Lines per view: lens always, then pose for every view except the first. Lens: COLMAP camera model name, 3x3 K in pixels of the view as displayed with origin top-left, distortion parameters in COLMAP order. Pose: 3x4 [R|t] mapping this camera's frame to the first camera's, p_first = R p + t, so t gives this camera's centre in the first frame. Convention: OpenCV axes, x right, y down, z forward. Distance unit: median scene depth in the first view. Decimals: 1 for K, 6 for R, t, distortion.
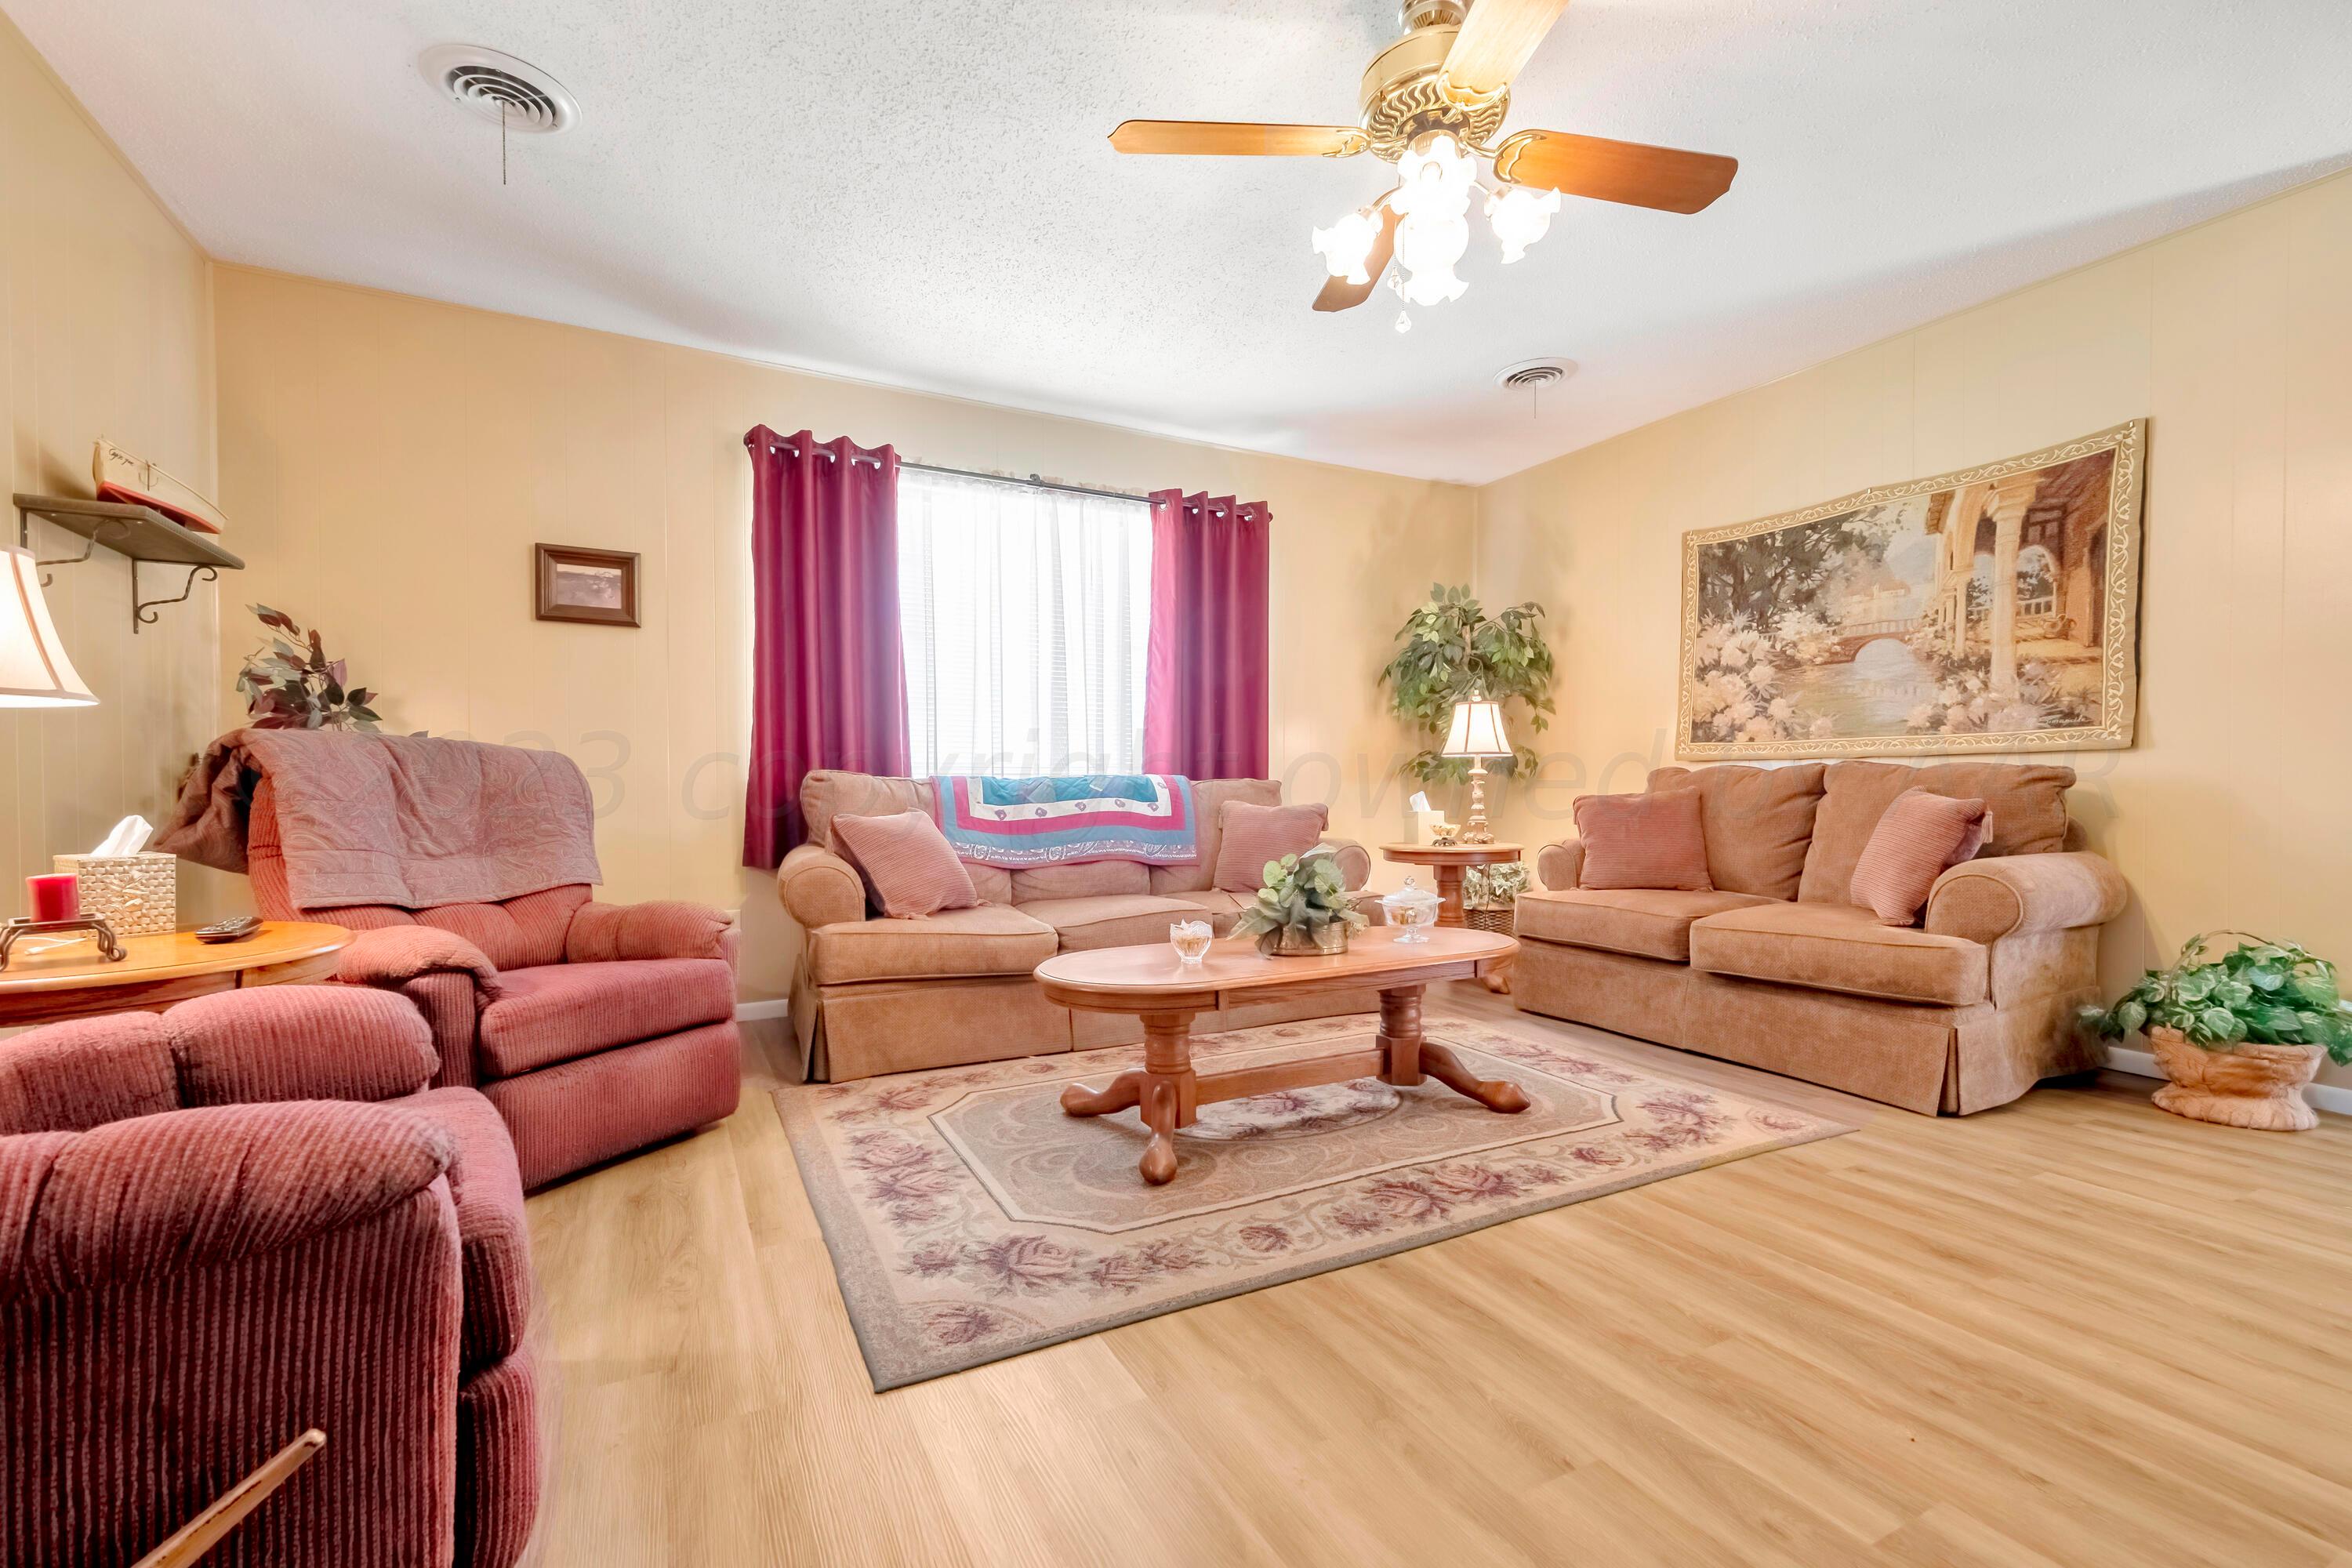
lens RADIAL K [[1005.7, 0, 1187.4], [0, 1005.7, 788.8], [0, 0, 1]] dist [0.020838, -0.007227]
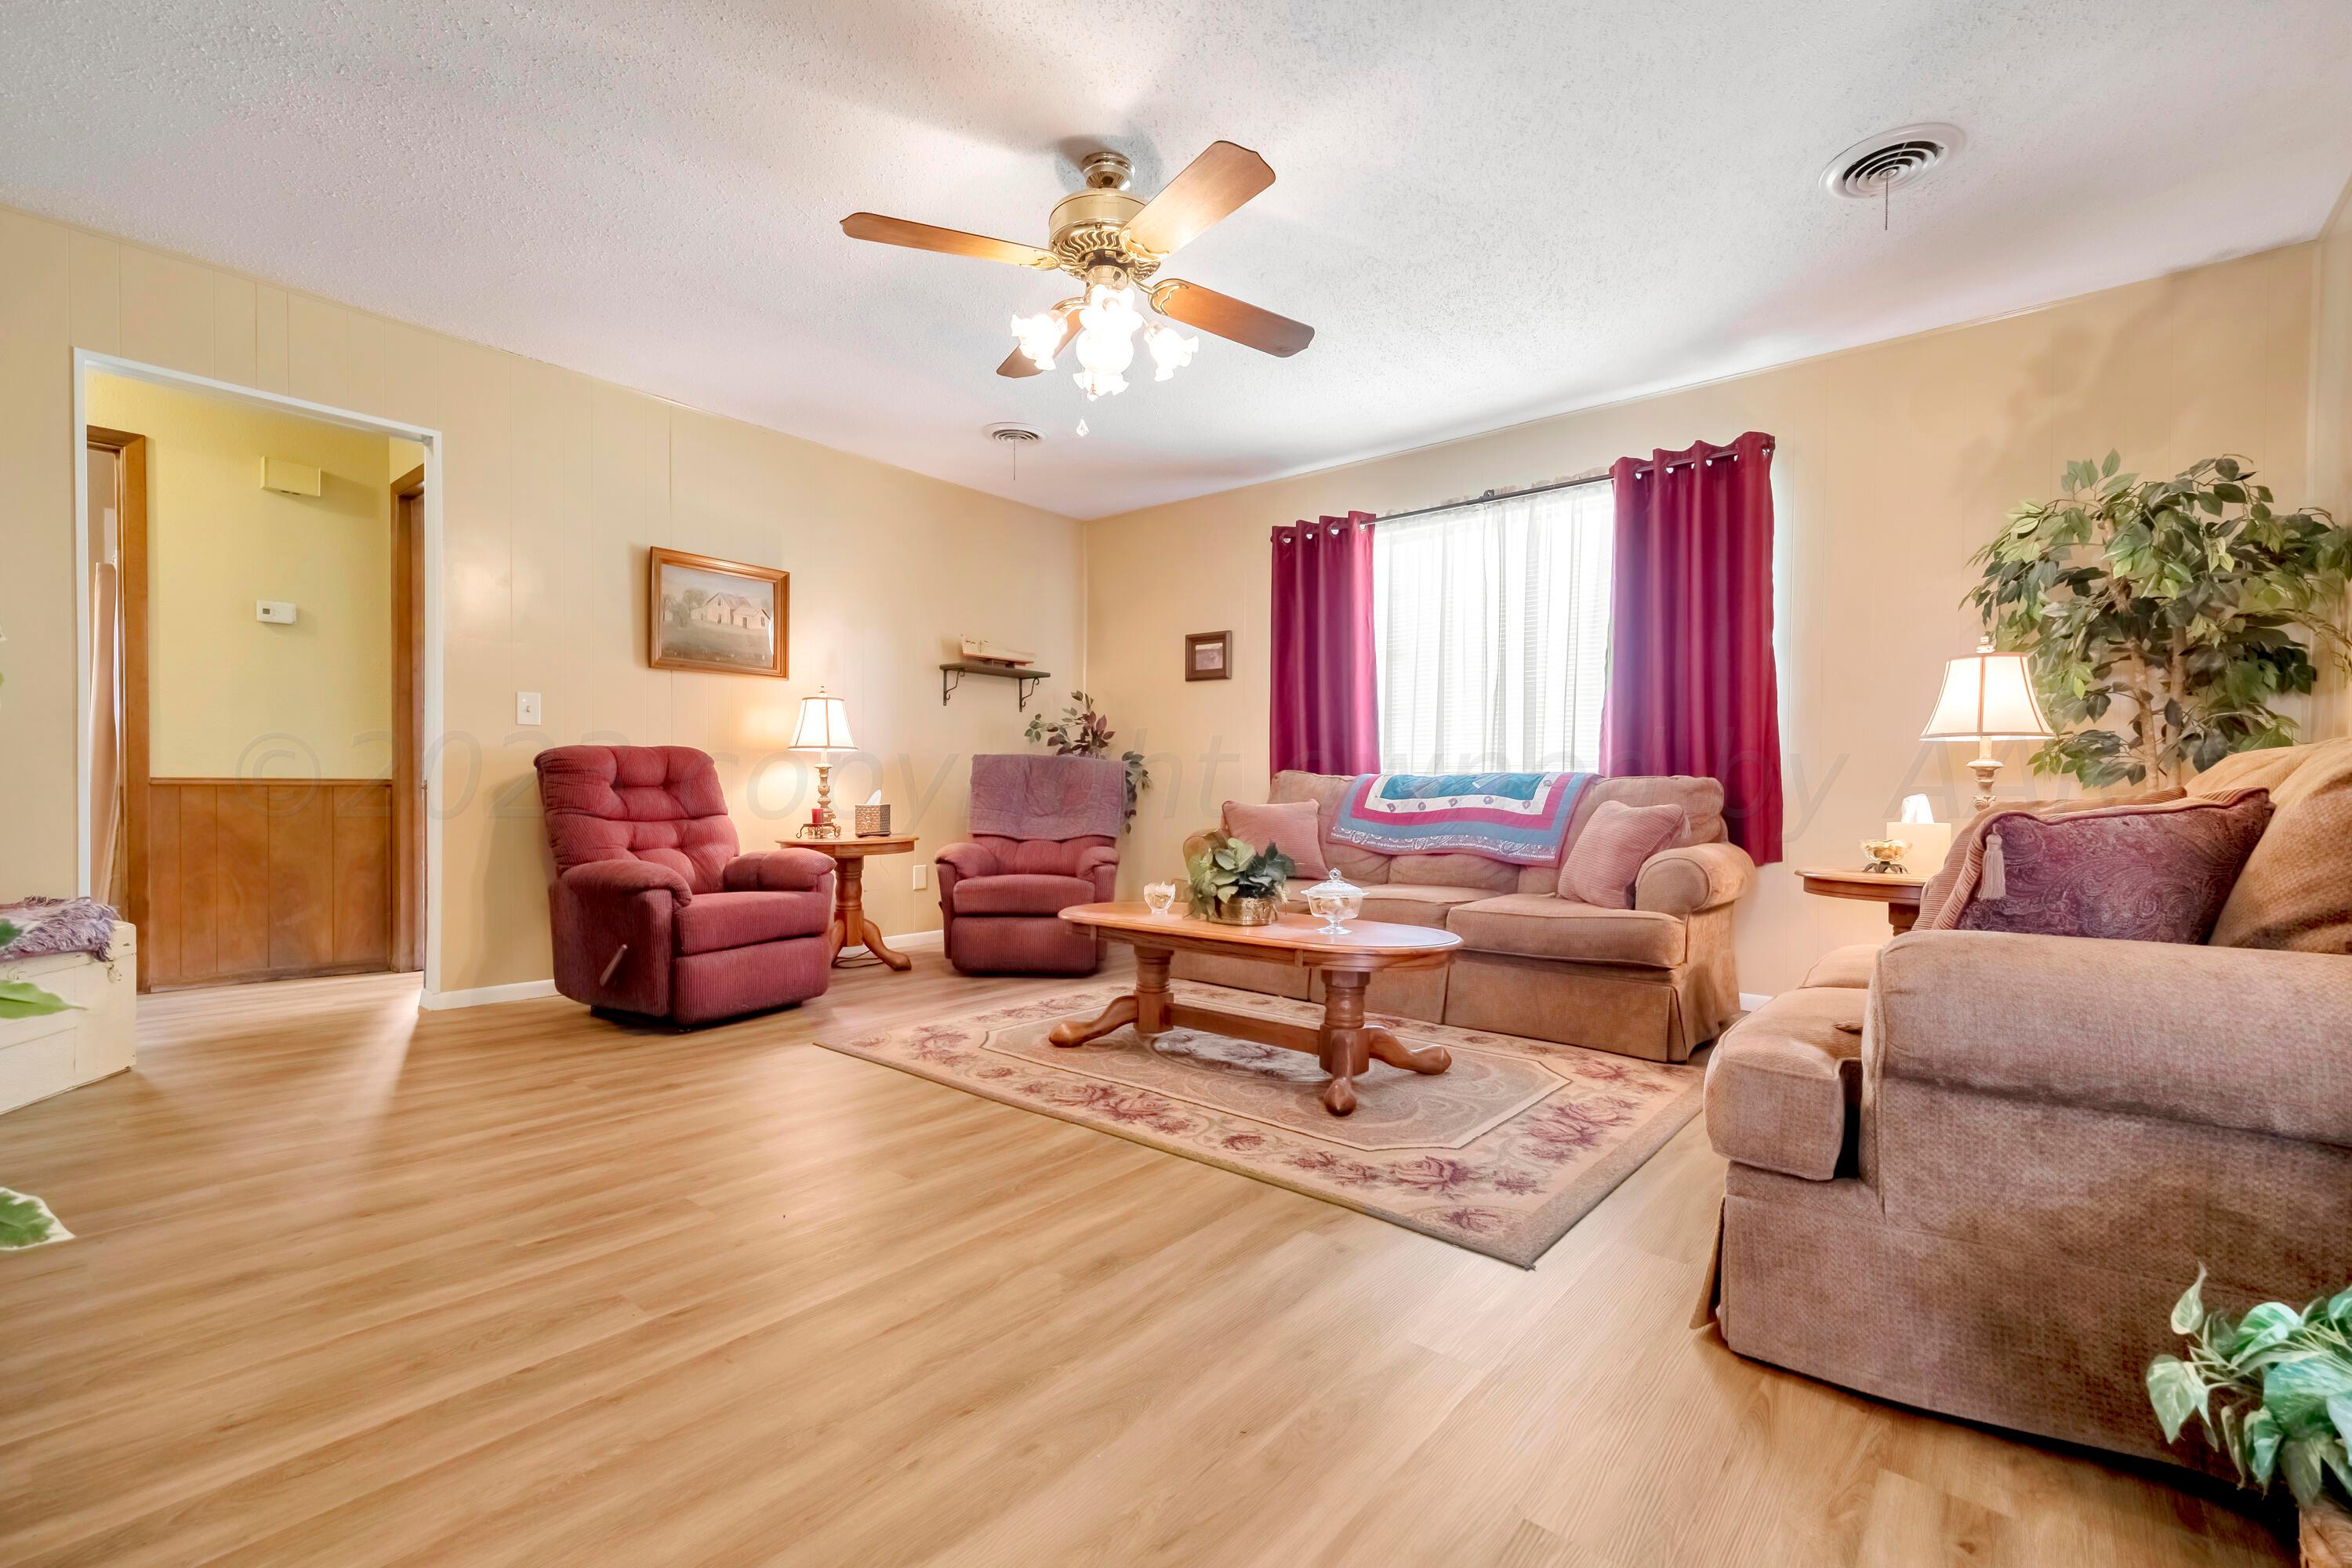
lens RADIAL K [[1005.7, 0, 1187.4], [0, 1005.7, 788.8], [0, 0, 1]] dist [0.020838, -0.007227]
pose [[0.392200, 0.007089, -0.919853, 1.182825], [-0.010427, 0.999940, 0.003261, 0.004097], [0.919821, 0.008313, 0.392251, 0.492399]]
